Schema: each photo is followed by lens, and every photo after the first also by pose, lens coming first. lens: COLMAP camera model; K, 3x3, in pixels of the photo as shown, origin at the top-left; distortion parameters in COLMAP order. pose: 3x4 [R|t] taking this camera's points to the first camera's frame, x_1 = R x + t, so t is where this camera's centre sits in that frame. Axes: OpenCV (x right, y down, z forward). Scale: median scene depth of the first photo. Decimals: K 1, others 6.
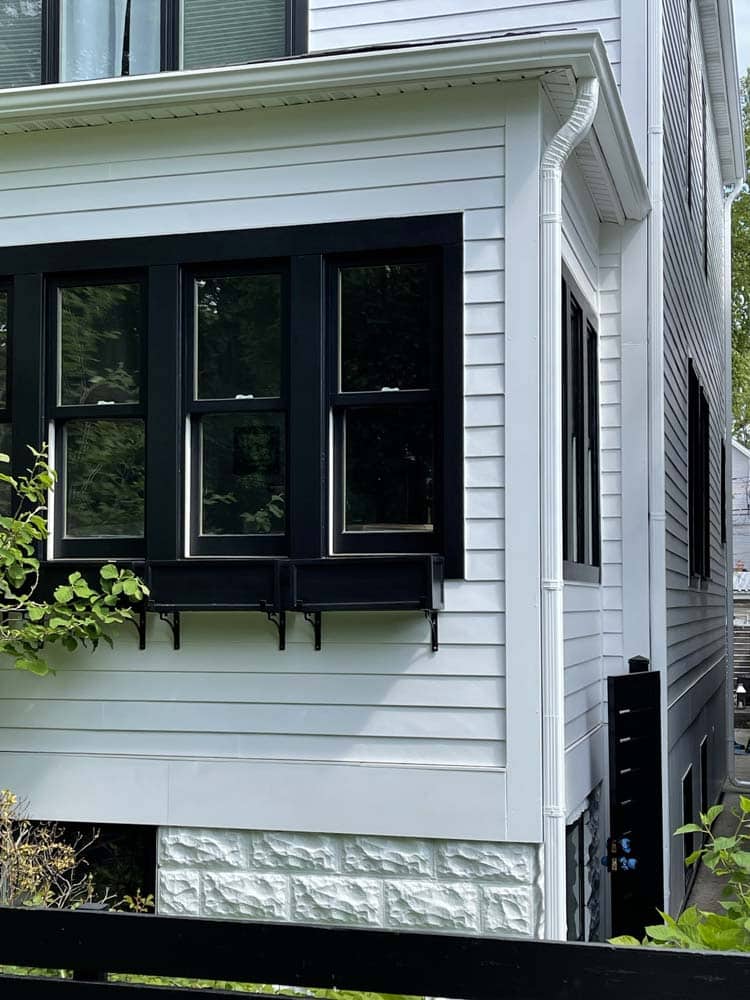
lens RADIAL K [[1459.5, 0, 388.1], [0, 1459.5, 523.4], [0, 0, 1]] dist [0.073668, -0.014352]
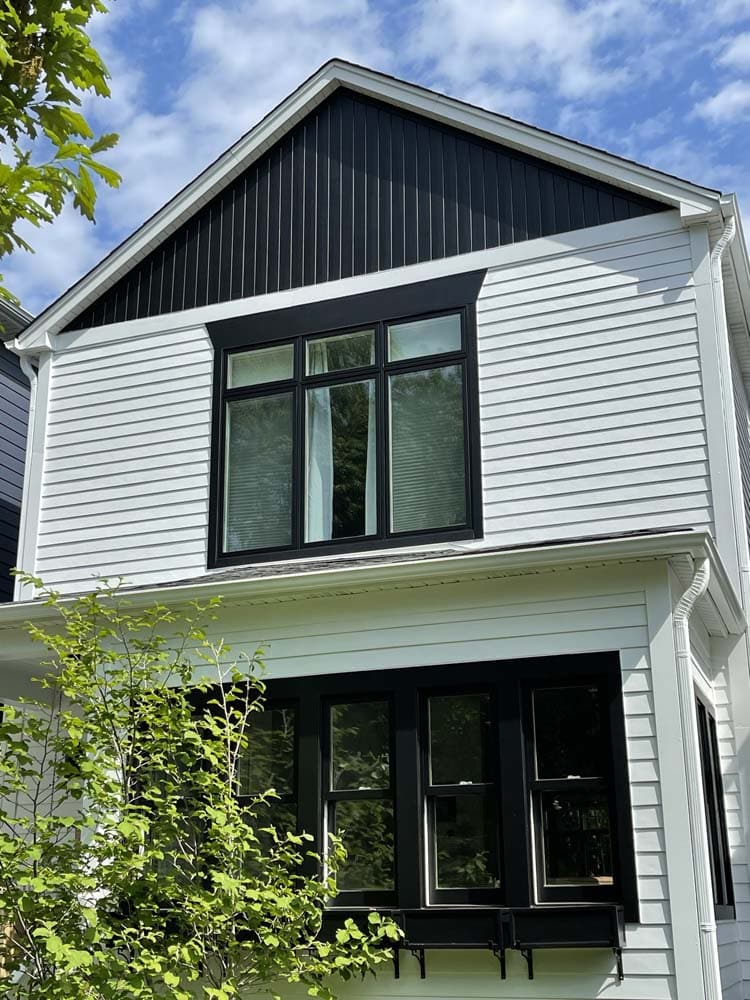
lens RADIAL K [[1252.3, 0, 377.2], [0, 1252.3, 503.8], [0, 0, 1]] dist [0.036840, -0.031205]
pose [[0.994929, -0.039638, -0.092437, -0.064363], [0.014303, 0.965486, -0.260063, -0.035818], [0.099555, 0.257422, 0.961157, -0.231054]]
